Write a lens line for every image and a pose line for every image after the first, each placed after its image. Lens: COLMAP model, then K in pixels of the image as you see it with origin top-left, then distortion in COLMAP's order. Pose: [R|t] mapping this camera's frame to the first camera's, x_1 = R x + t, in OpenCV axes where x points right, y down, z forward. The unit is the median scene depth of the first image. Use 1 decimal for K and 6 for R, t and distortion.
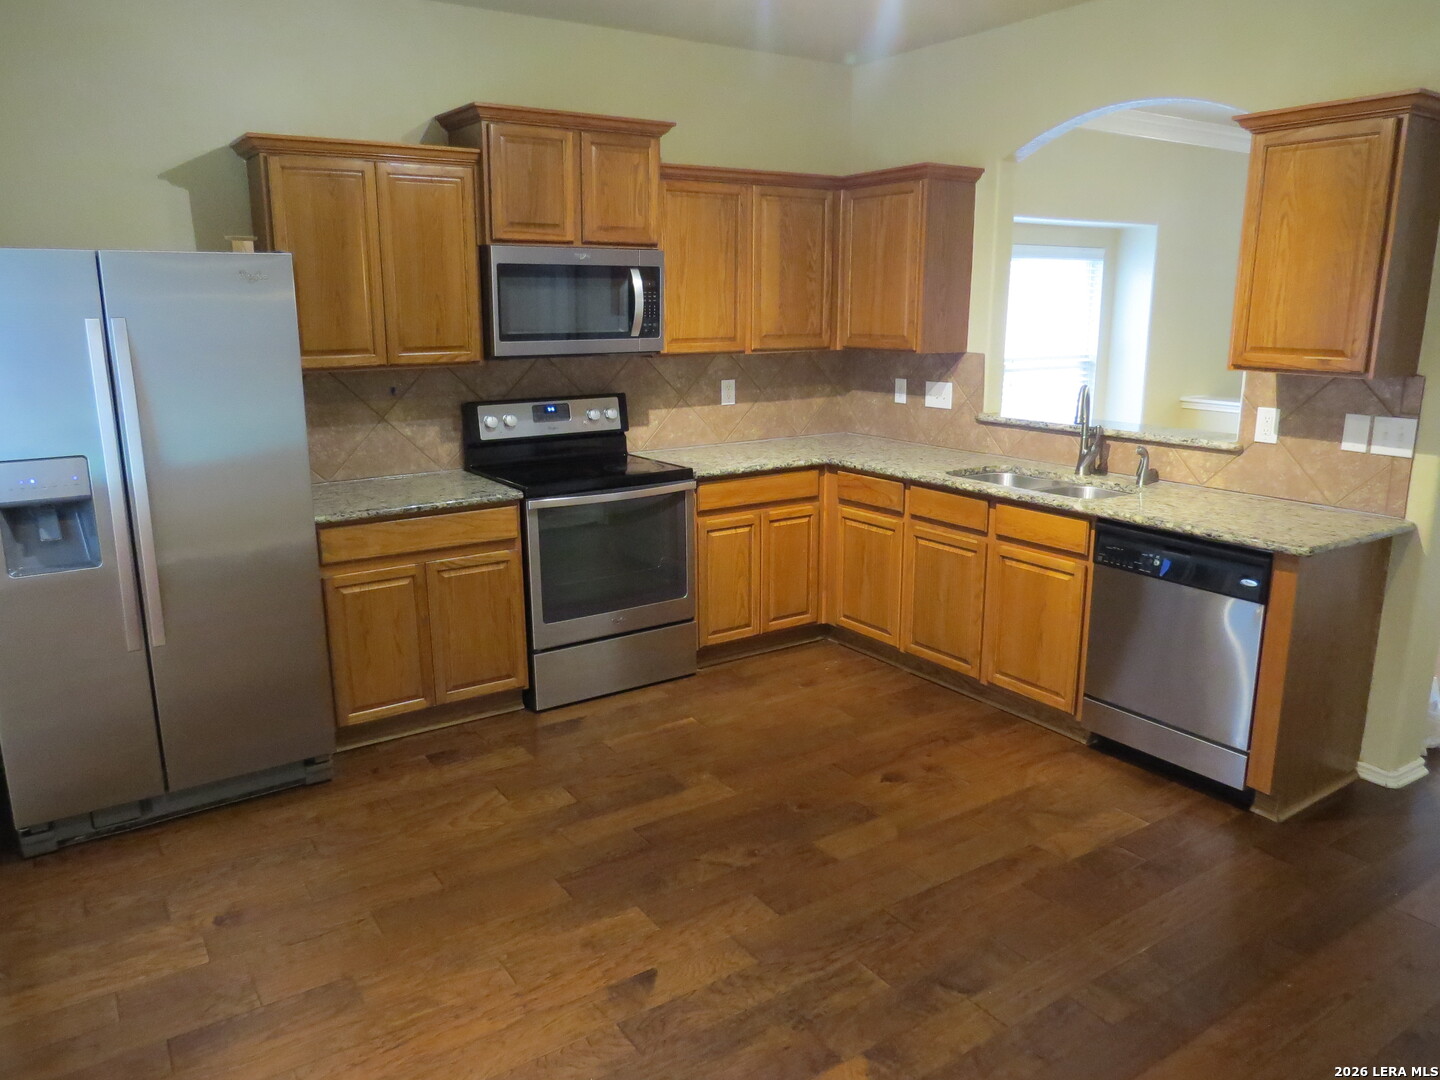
lens RADIAL K [[1020.8, 0, 726.8], [0, 1020.8, 539.5], [0, 0, 1]] dist [-0.031339, 0.010584]
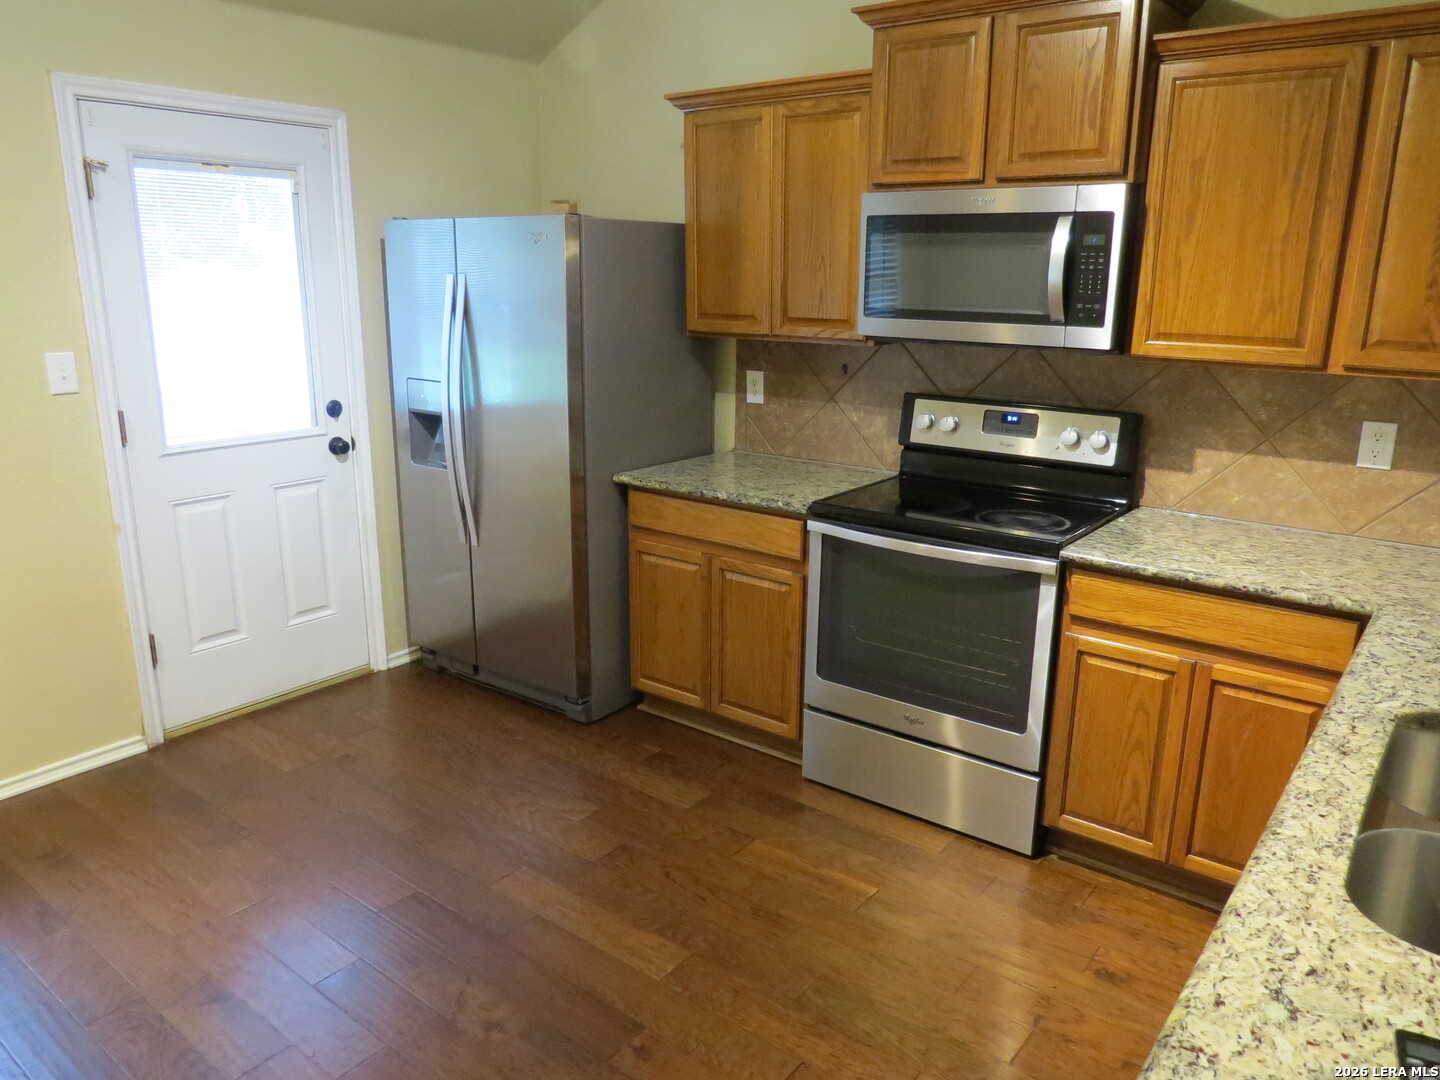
lens RADIAL K [[1020.8, 0, 725.8], [0, 1020.8, 539.8], [0, 0, 1]] dist [-0.031339, 0.010584]
pose [[0.317077, 0.249255, -0.915060, 0.454511], [-0.227005, 0.956746, 0.181951, -0.134738], [0.920832, 0.150031, 0.359944, 0.584963]]
